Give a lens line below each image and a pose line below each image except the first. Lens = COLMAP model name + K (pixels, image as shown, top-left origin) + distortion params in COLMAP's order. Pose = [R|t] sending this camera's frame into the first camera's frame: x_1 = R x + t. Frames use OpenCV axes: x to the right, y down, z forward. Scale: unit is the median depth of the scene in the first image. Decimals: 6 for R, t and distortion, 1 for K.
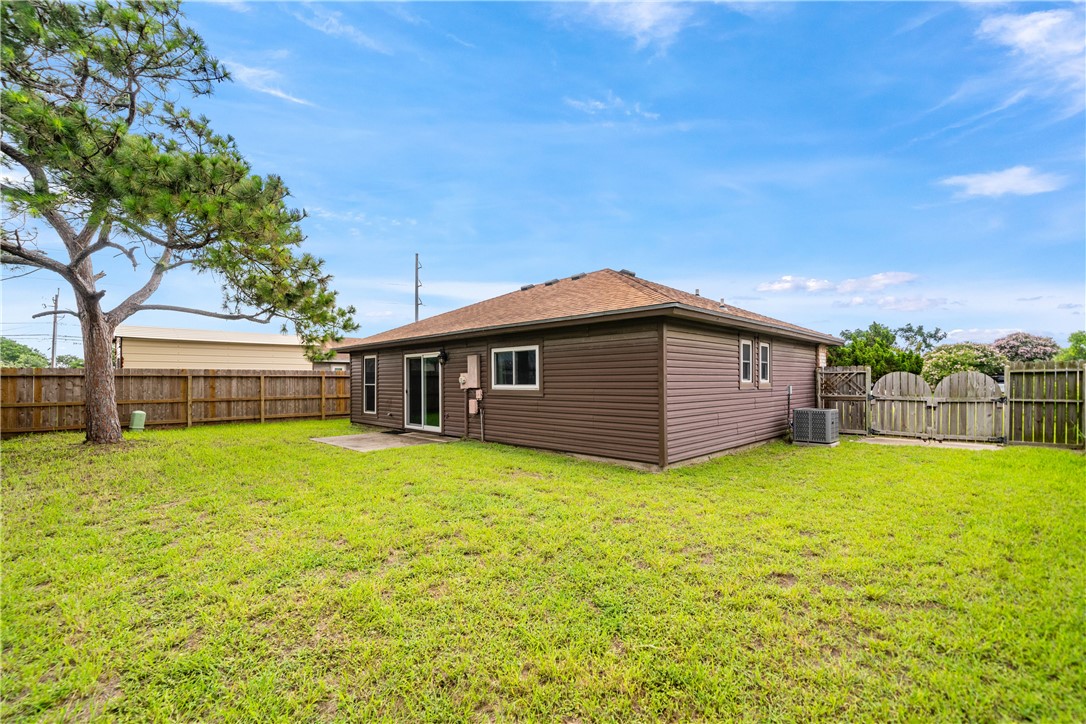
lens RADIAL K [[482.3, 0, 538.6], [0, 482.3, 372.2], [0, 0, 1]] dist [0.002061, 0.000410]
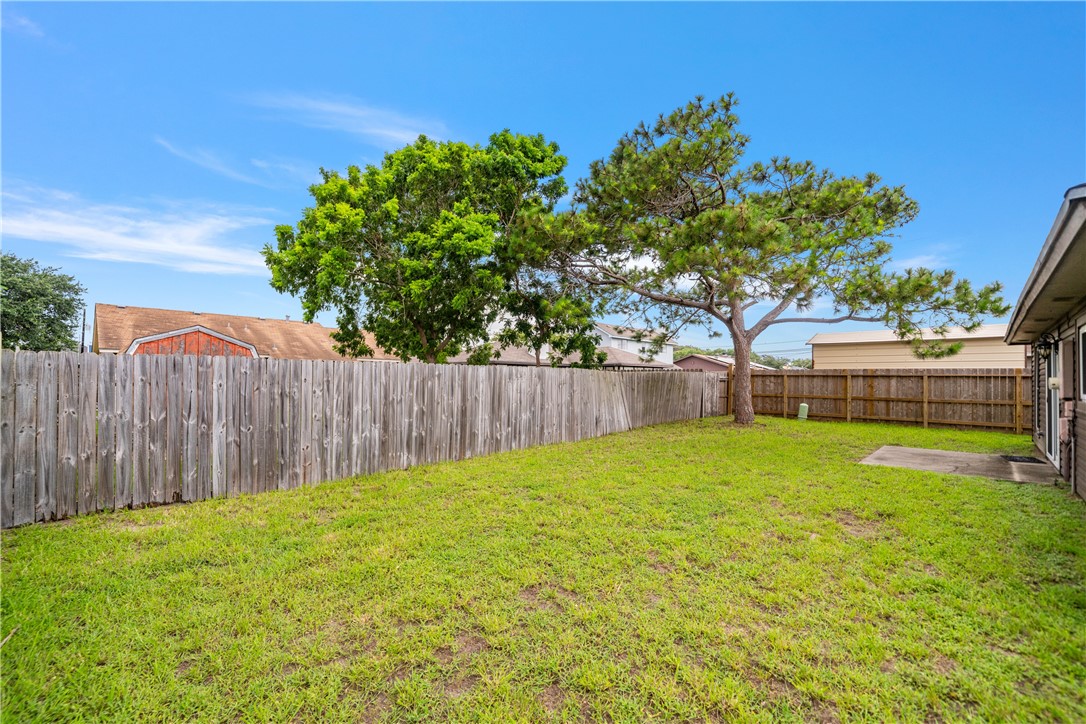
lens RADIAL K [[482.3, 0, 537.0], [0, 482.3, 368.4], [0, 0, 1]] dist [0.002061, 0.000410]
pose [[0.025670, -0.008735, -0.999632, 0.340165], [0.008821, 0.999925, -0.008511, -0.004567], [0.999632, -0.008599, 0.025745, 0.254494]]
